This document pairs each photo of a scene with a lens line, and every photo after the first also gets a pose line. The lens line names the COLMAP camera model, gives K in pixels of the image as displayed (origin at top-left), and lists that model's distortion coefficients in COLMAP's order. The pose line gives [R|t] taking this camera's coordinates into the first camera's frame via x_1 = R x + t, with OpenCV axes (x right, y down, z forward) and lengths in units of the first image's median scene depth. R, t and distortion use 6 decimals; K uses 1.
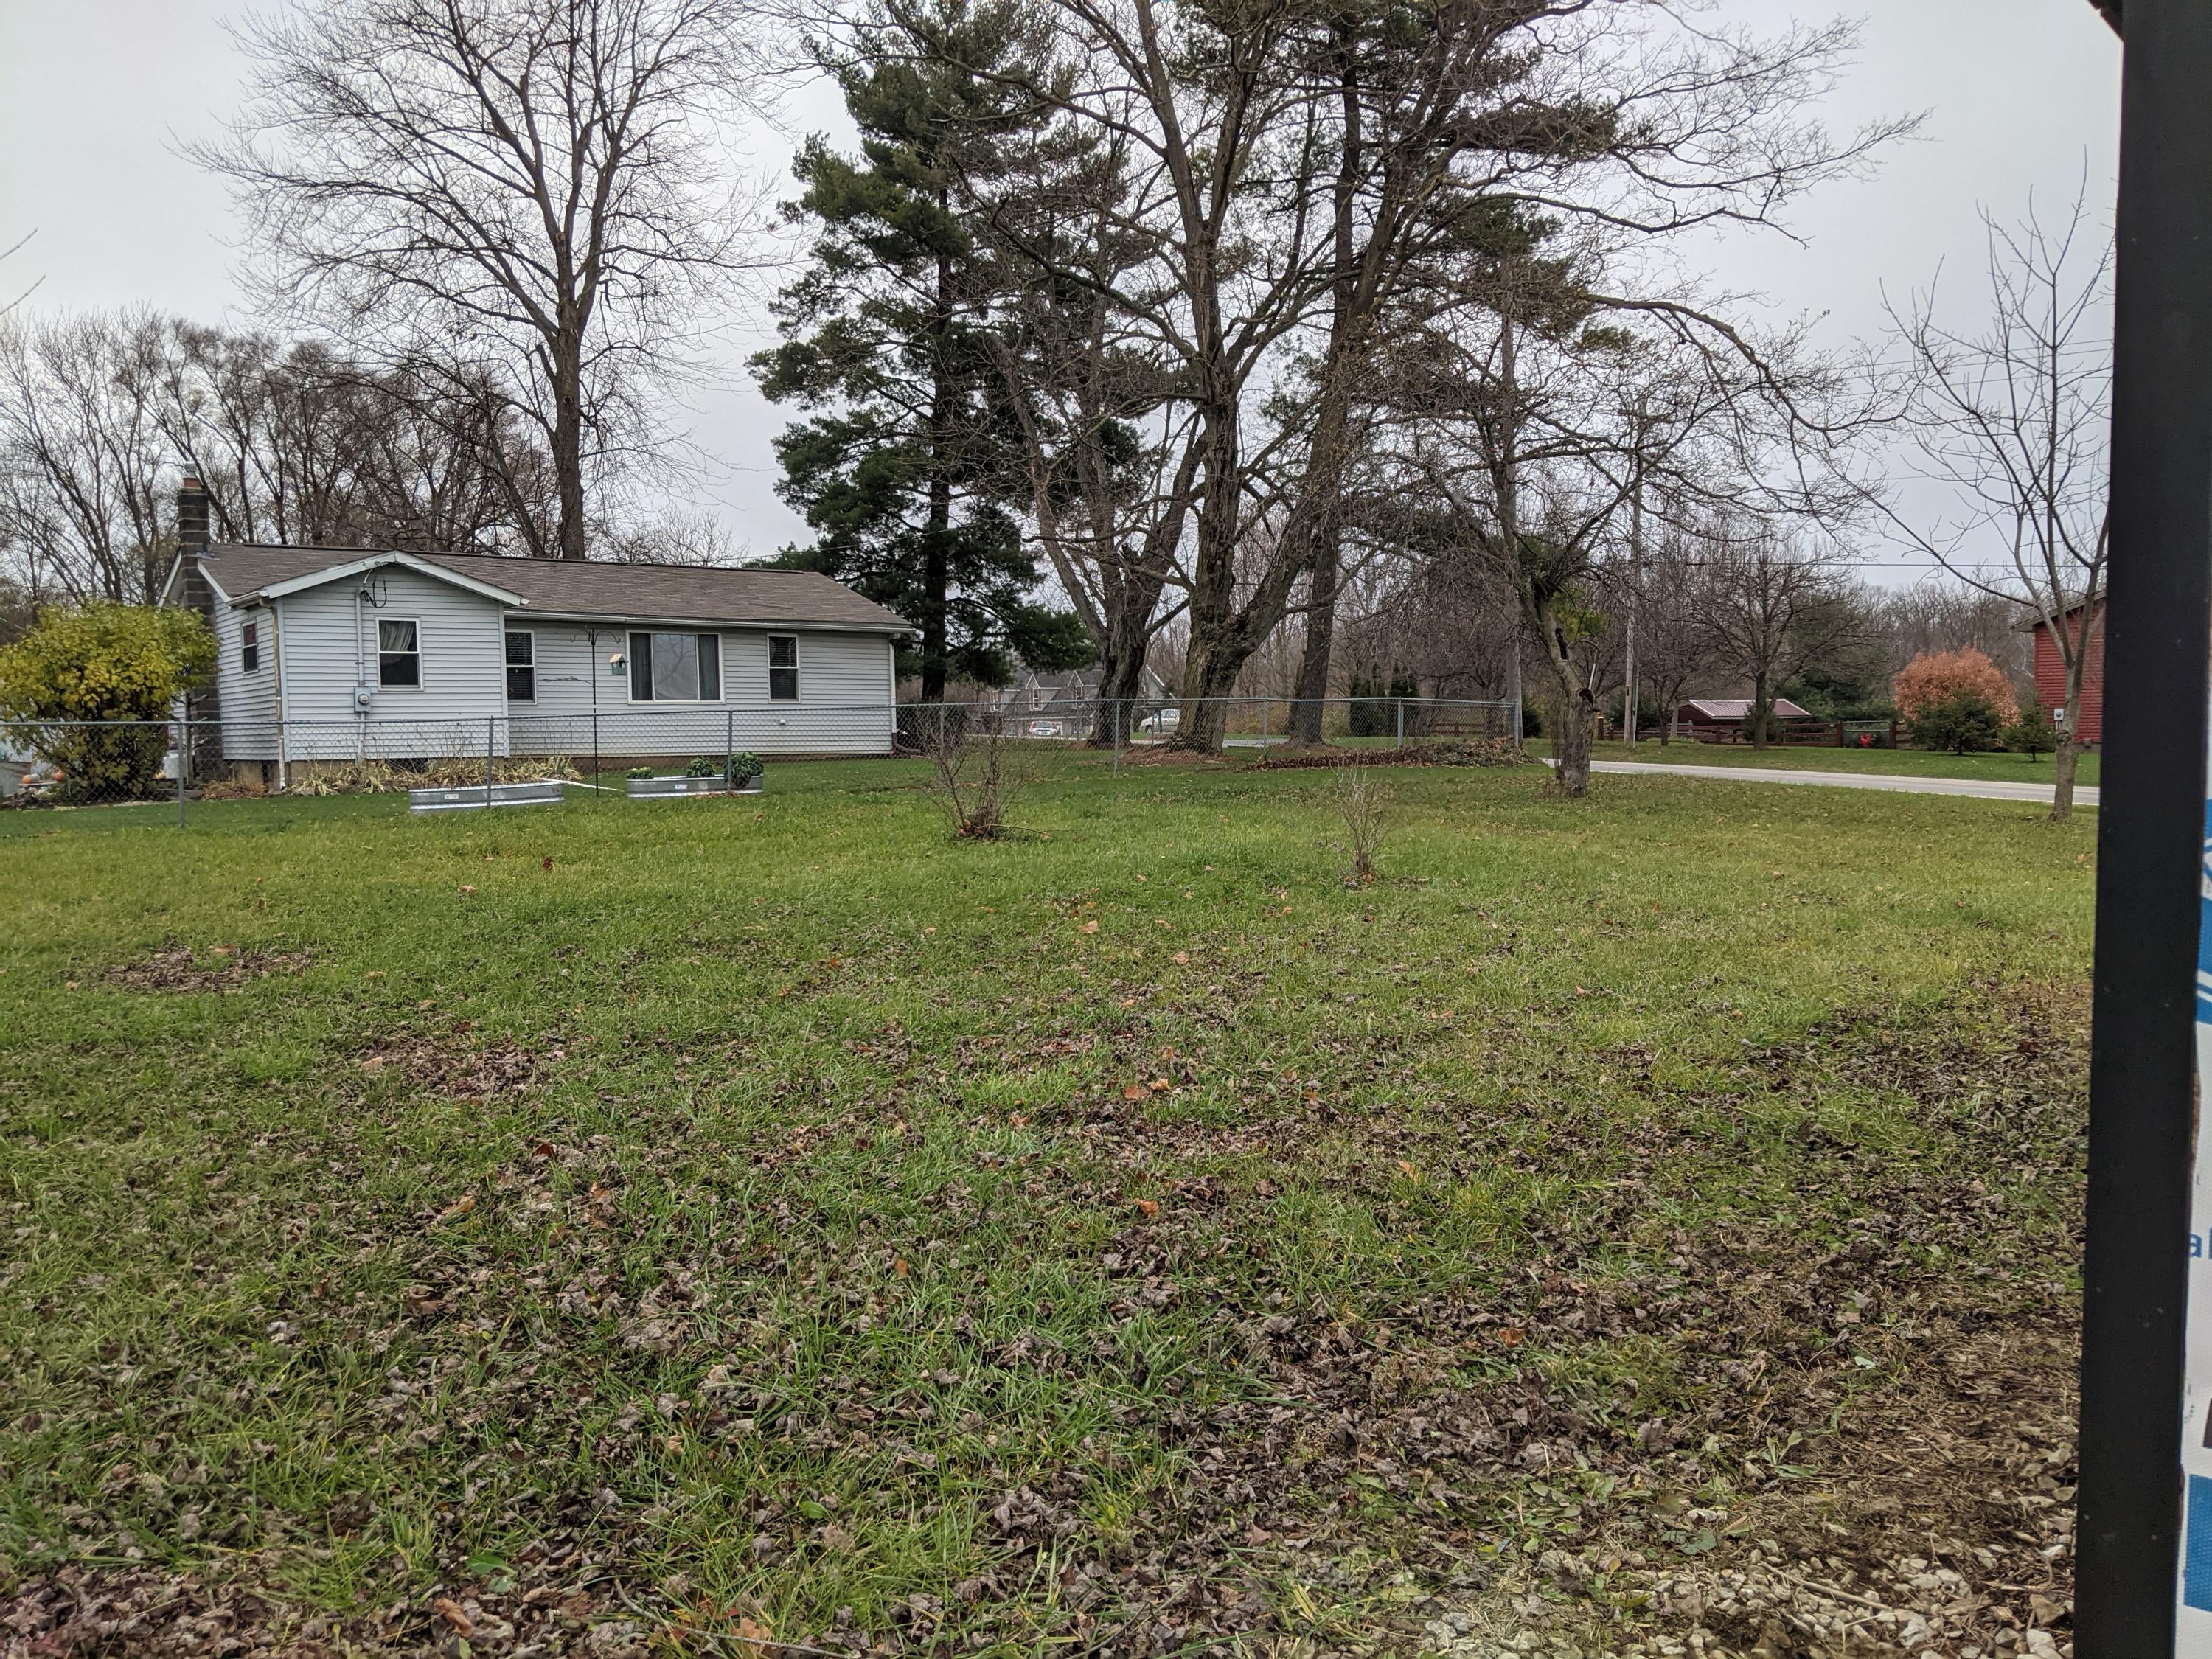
lens RADIAL K [[1755.0, 0, 1101.6], [0, 1755.0, 837.7], [0, 0, 1]] dist [0.093211, -0.152111]
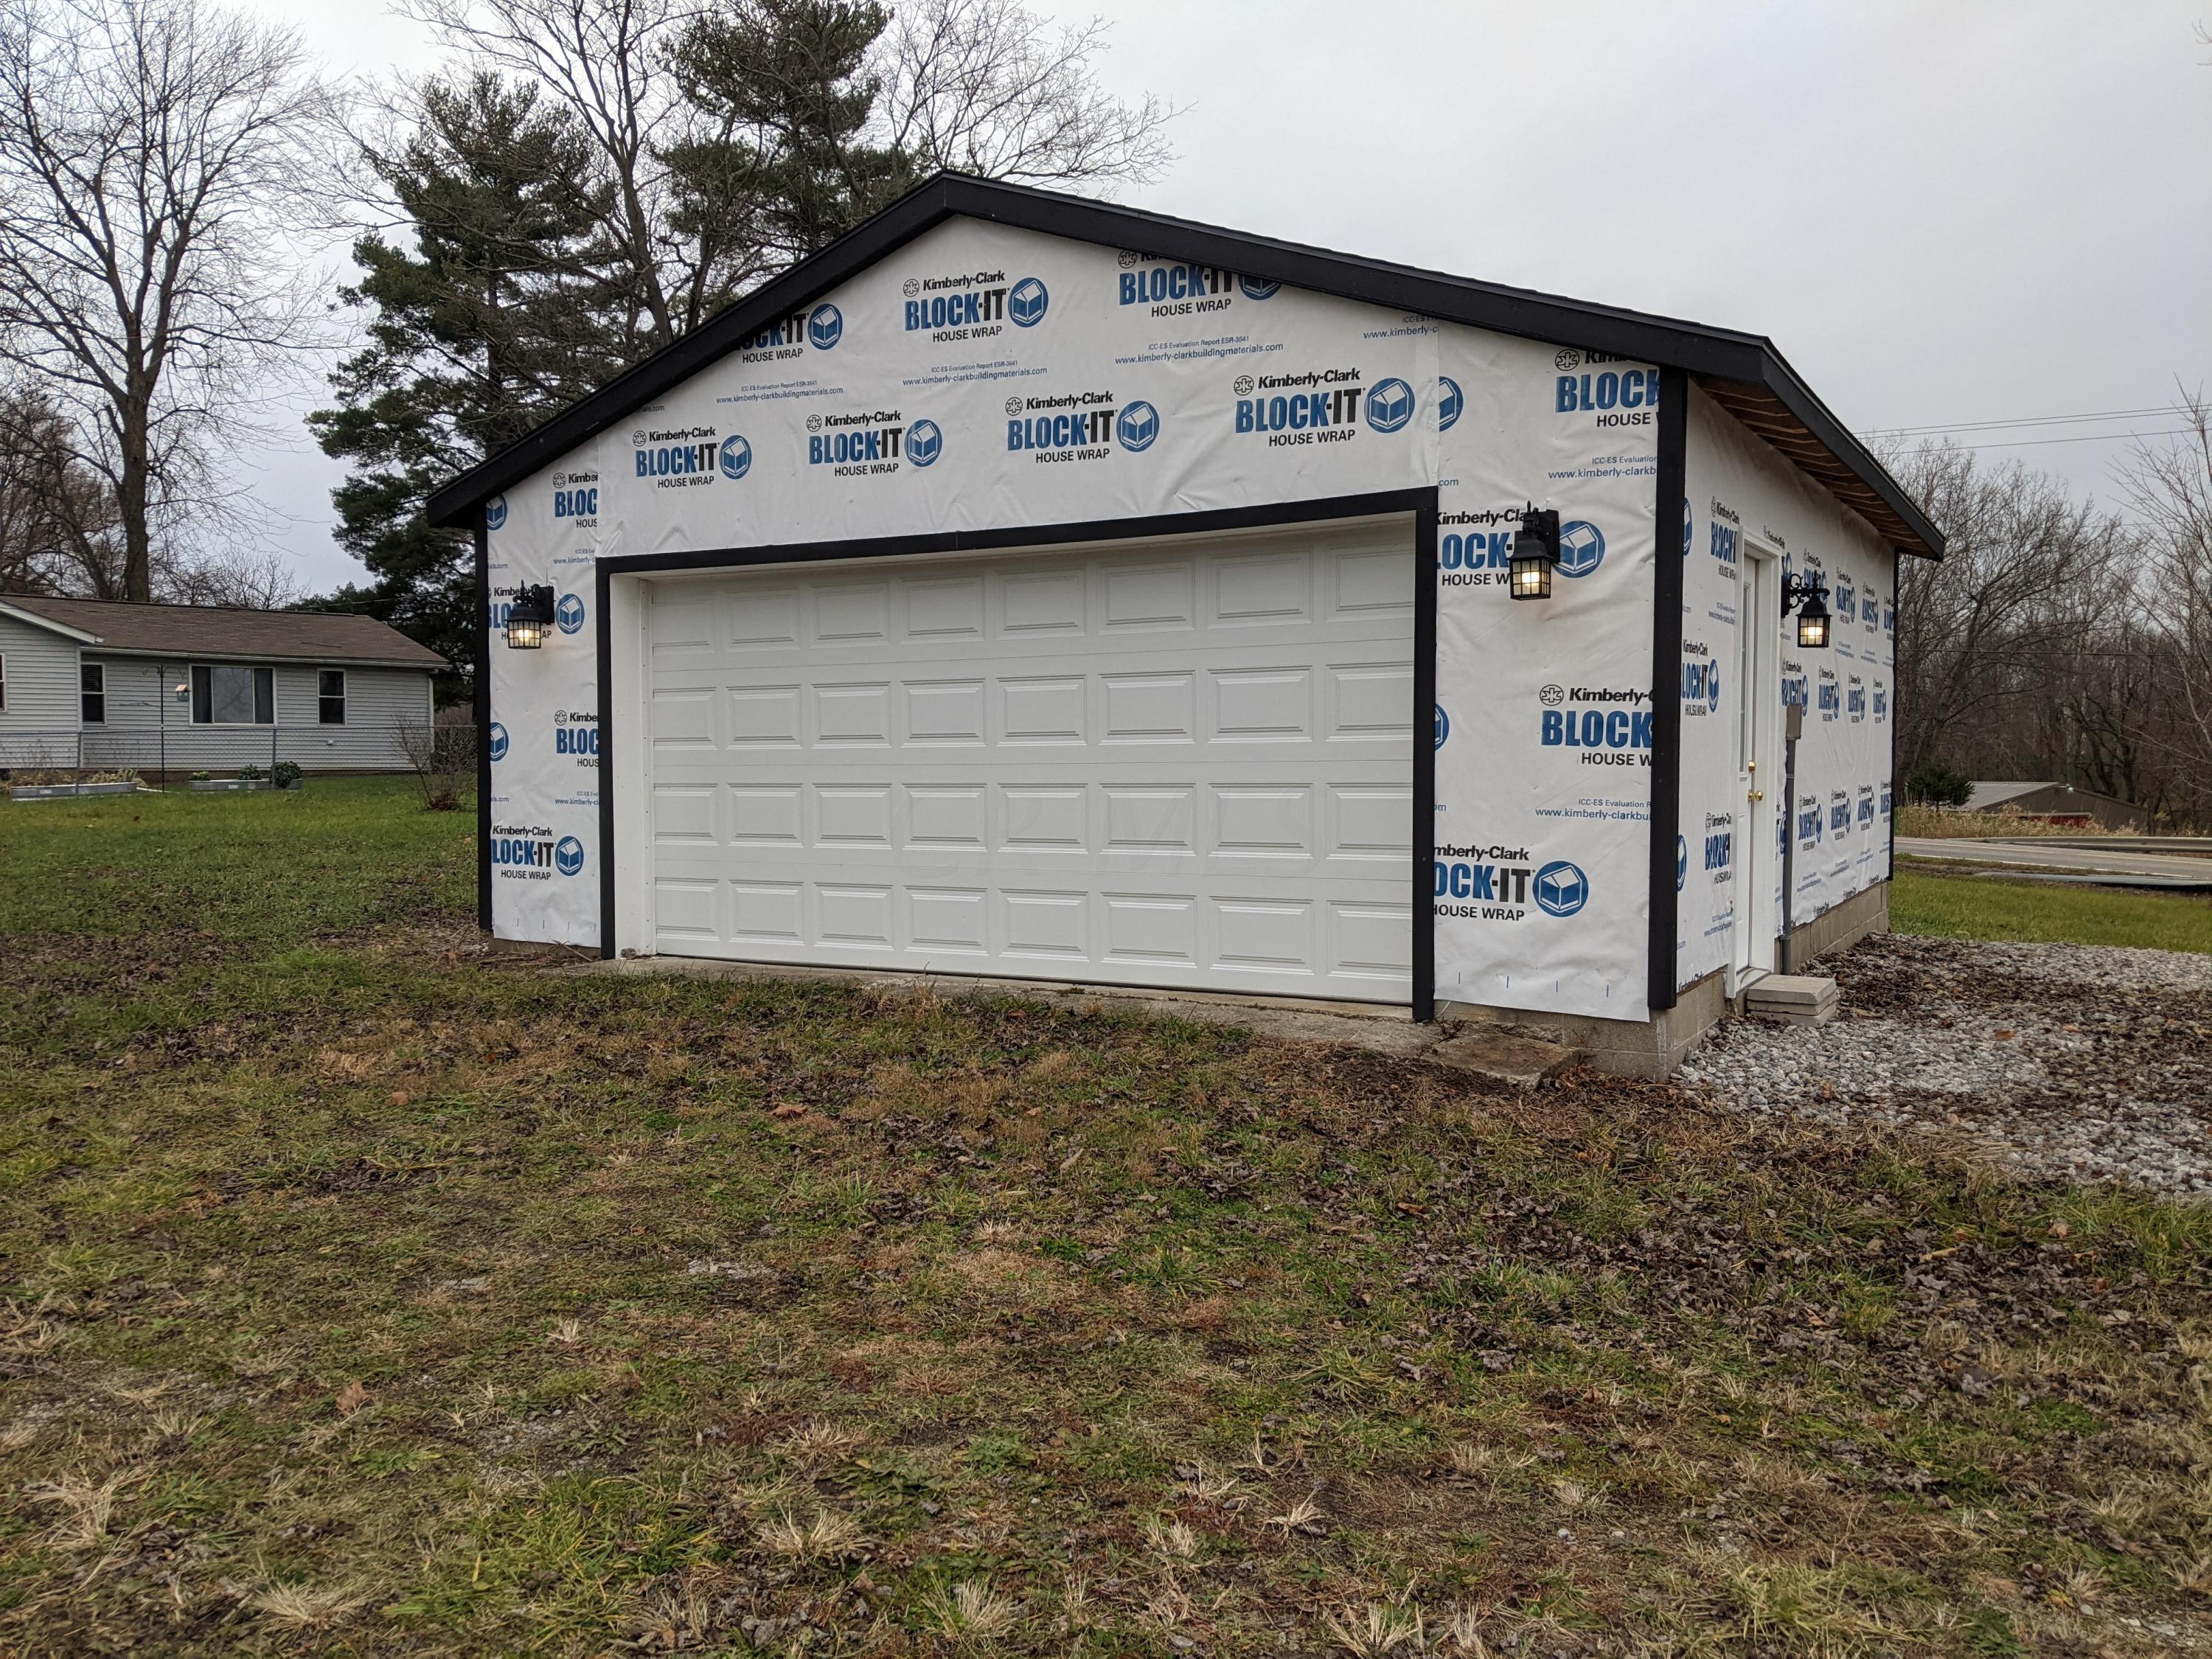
lens RADIAL K [[1801.0, 0, 1095.7], [0, 1801.0, 838.0], [0, 0, 1]] dist [0.002319, 0.003649]
pose [[0.978896, 0.001444, 0.204355, 0.057512], [0.003159, 0.999749, -0.022199, 0.020150], [-0.204336, 0.022377, 0.978645, -0.221259]]
